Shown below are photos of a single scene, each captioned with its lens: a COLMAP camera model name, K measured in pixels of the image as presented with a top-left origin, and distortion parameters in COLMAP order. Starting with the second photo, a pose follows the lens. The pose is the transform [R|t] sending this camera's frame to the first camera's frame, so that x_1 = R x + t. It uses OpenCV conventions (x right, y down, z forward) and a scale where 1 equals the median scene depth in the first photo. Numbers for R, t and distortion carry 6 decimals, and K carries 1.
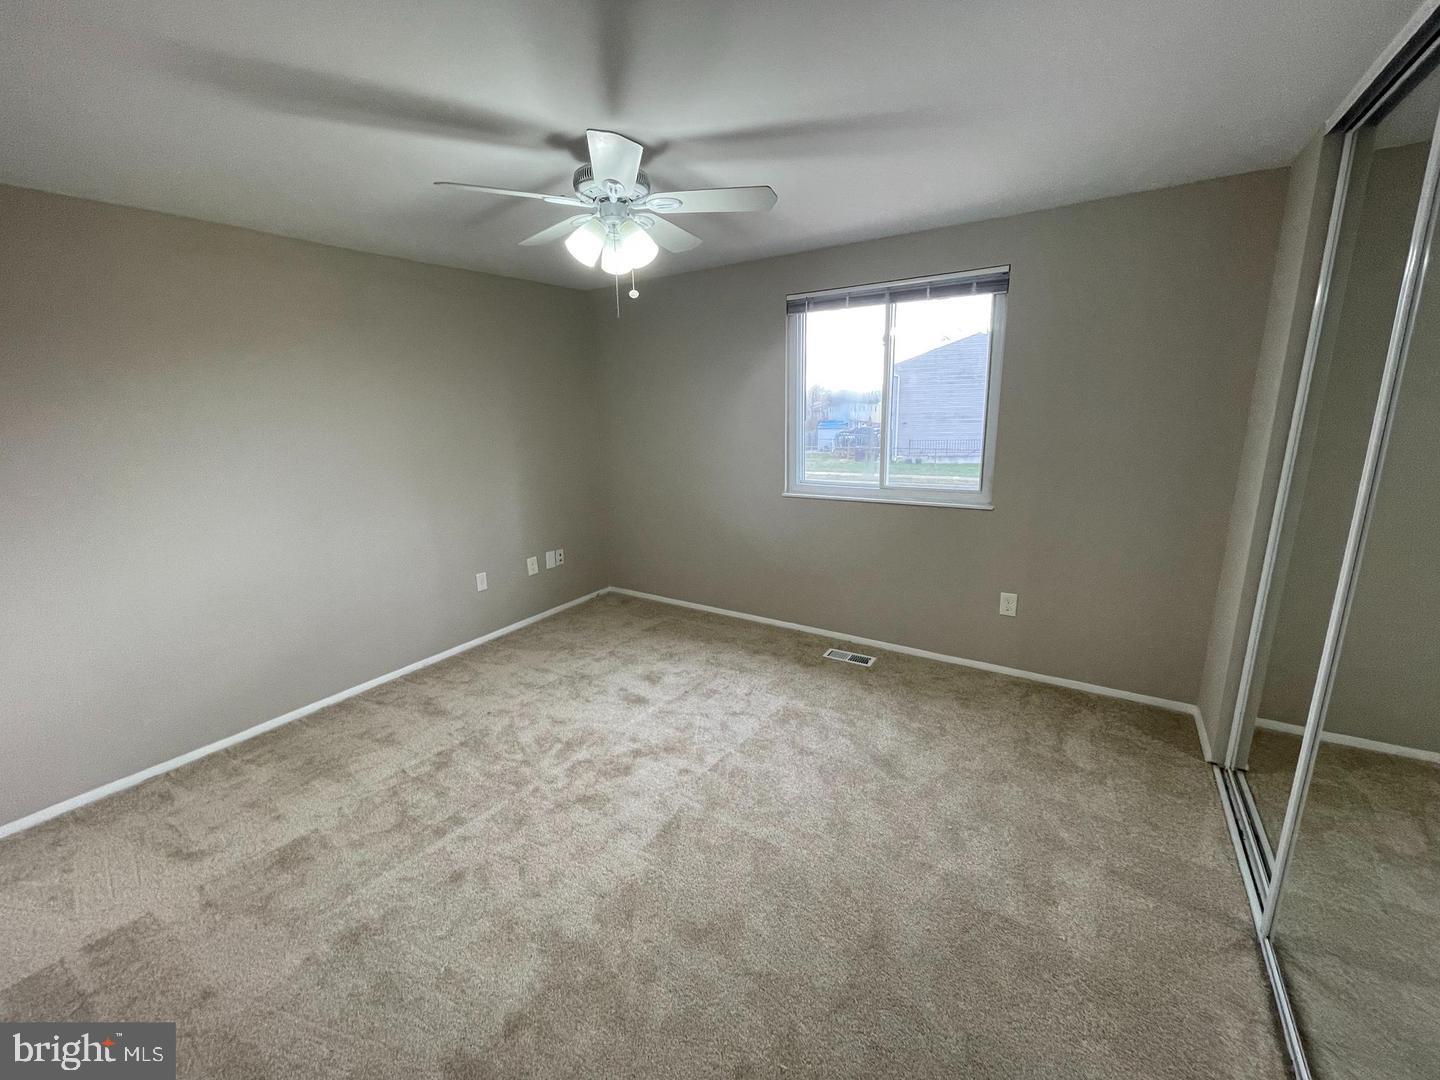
lens RADIAL K [[590.1, 0, 717.5], [0, 590.1, 532.2], [0, 0, 1]] dist [-0.002378, -0.000140]
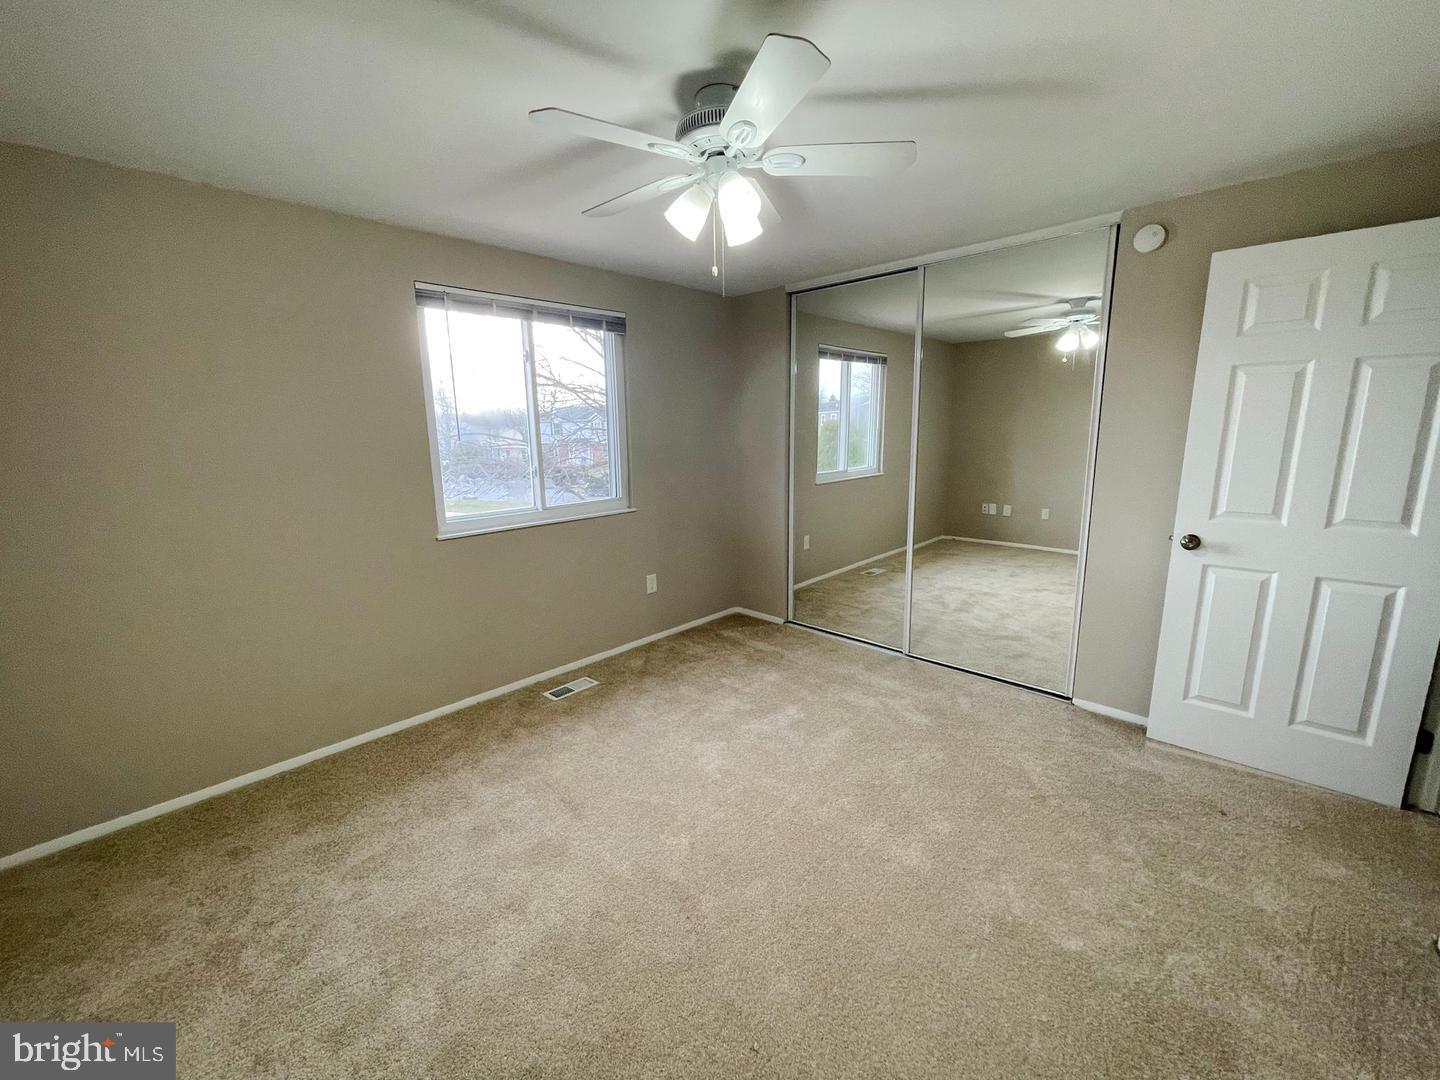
lens RADIAL K [[588.6, 0, 720.0], [0, 588.6, 540.0], [0, 0, 1]] dist [0.067631, 0.000001]
pose [[0.173784, -0.157750, 0.972067, -0.694738], [0.229170, 0.966465, 0.115870, -0.080964], [-0.957747, 0.202633, 0.204108, 0.589035]]
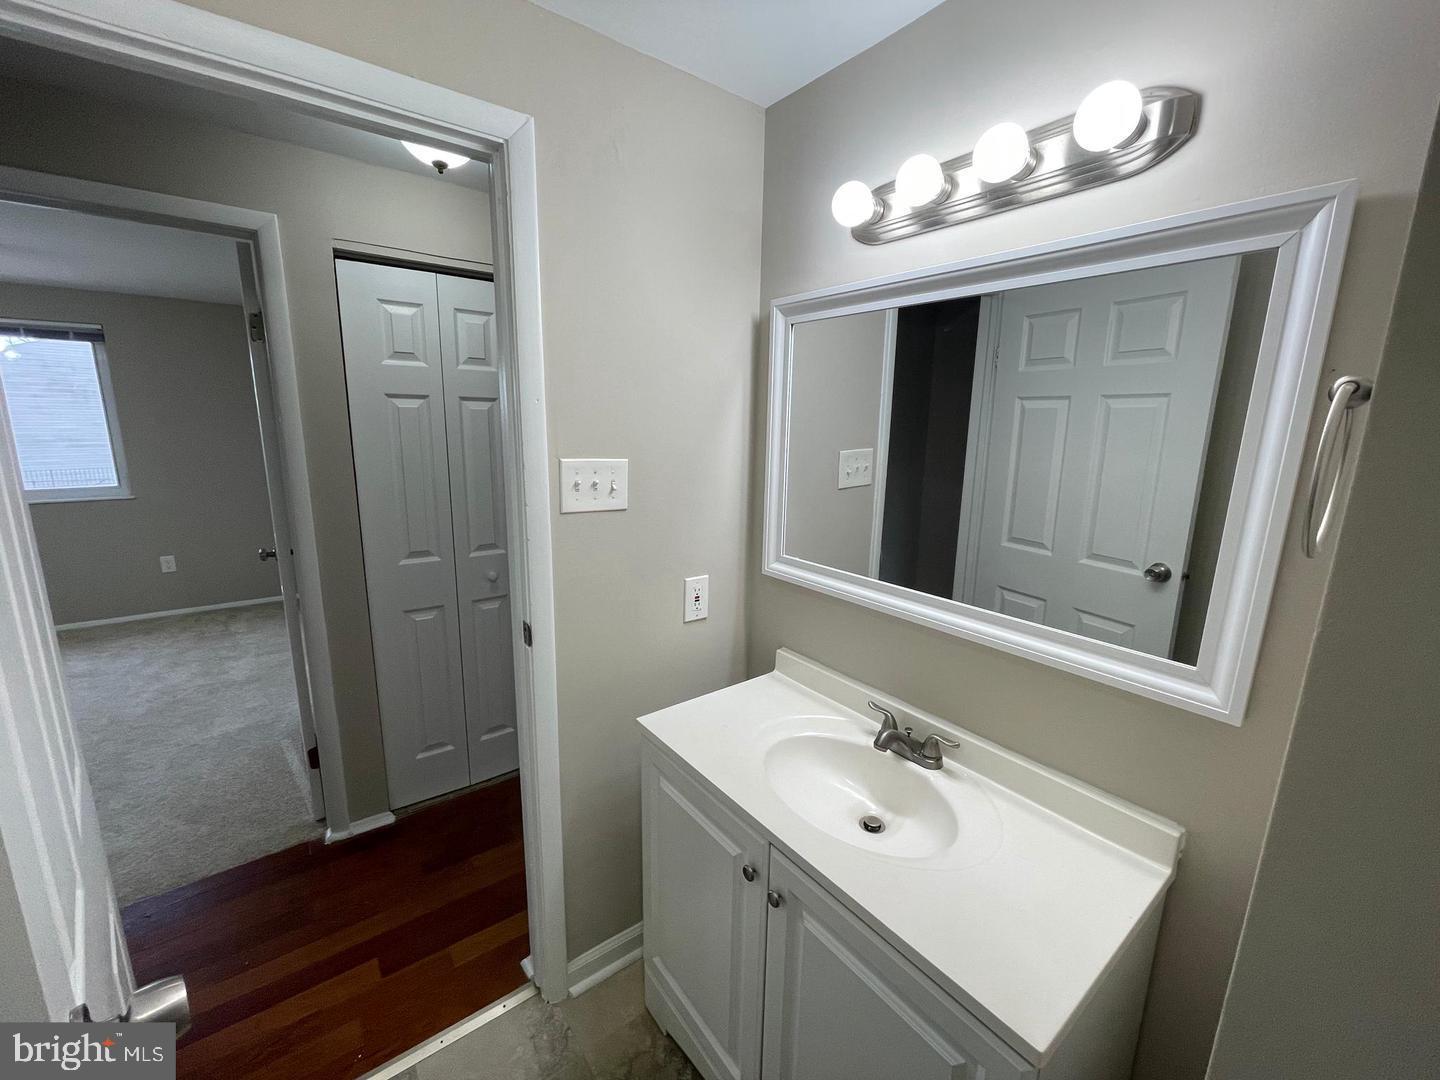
lens RADIAL K [[584.0, 0, 720.0], [0, 584.0, 540.0], [0, 0, 1]] dist [0.001209, 0.000285]
pose [[0.339682, -0.152241, 0.928137, -0.350340], [0.187438, 0.977976, 0.091817, 0.187007], [-0.921674, 0.142780, 0.360737, -0.734211]]
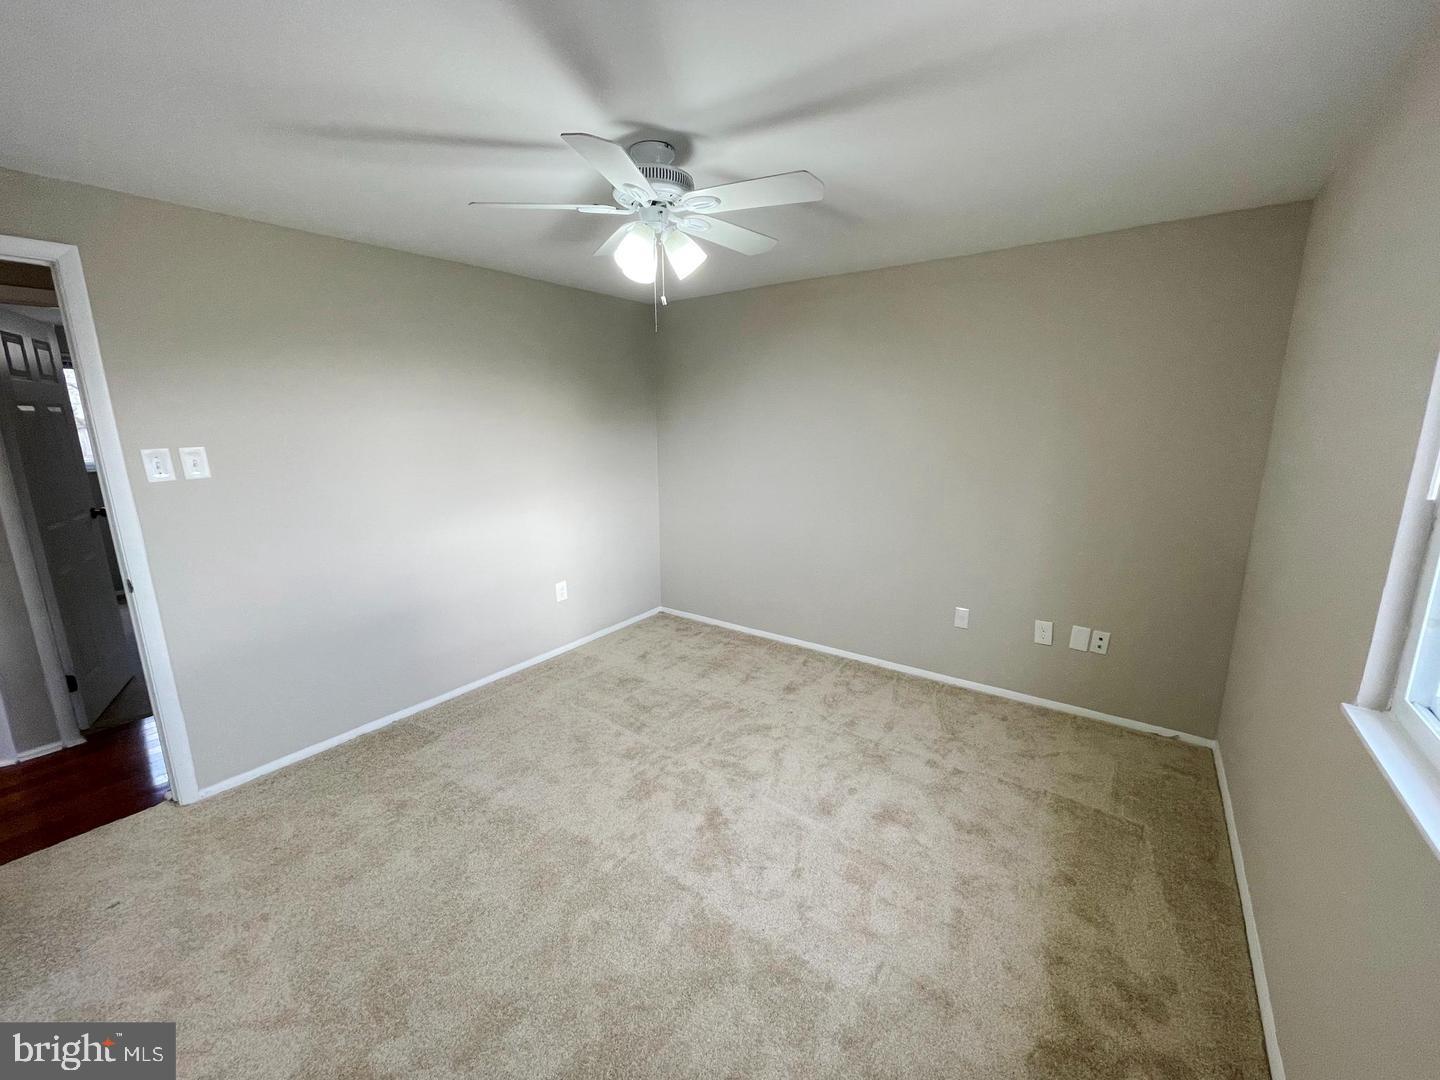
lens RADIAL K [[583.4, 0, 720.0], [0, 583.4, 540.0], [0, 0, 1]] dist [-0.002590, -0.000048]
pose [[-0.054648, 0.234256, -0.970638, 0.504263], [-0.211443, 0.947330, 0.240535, -0.184219], [0.975861, 0.218379, -0.002238, 0.764727]]
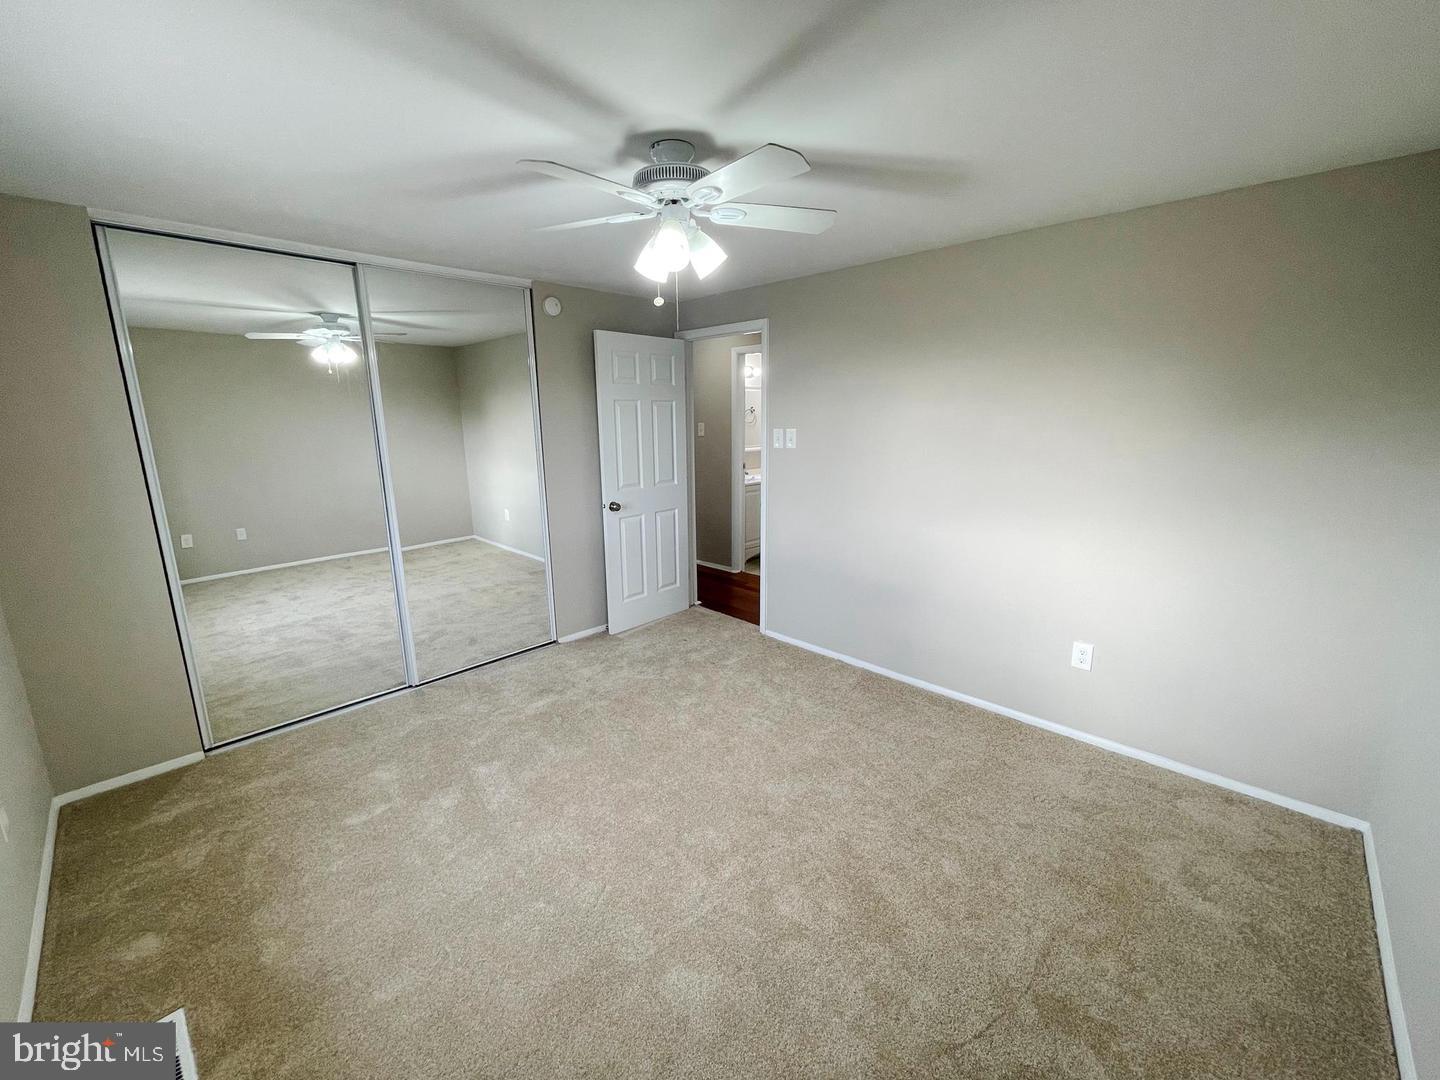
lens RADIAL K [[583.4, 0, 720.0], [0, 583.4, 540.0], [0, 0, 1]] dist [-0.002590, -0.000048]
pose [[-0.979915, -0.005382, 0.199341, -0.273960], [0.082012, 0.900307, 0.427460, -0.290765], [-0.181769, 0.435223, -0.881783, 1.249557]]
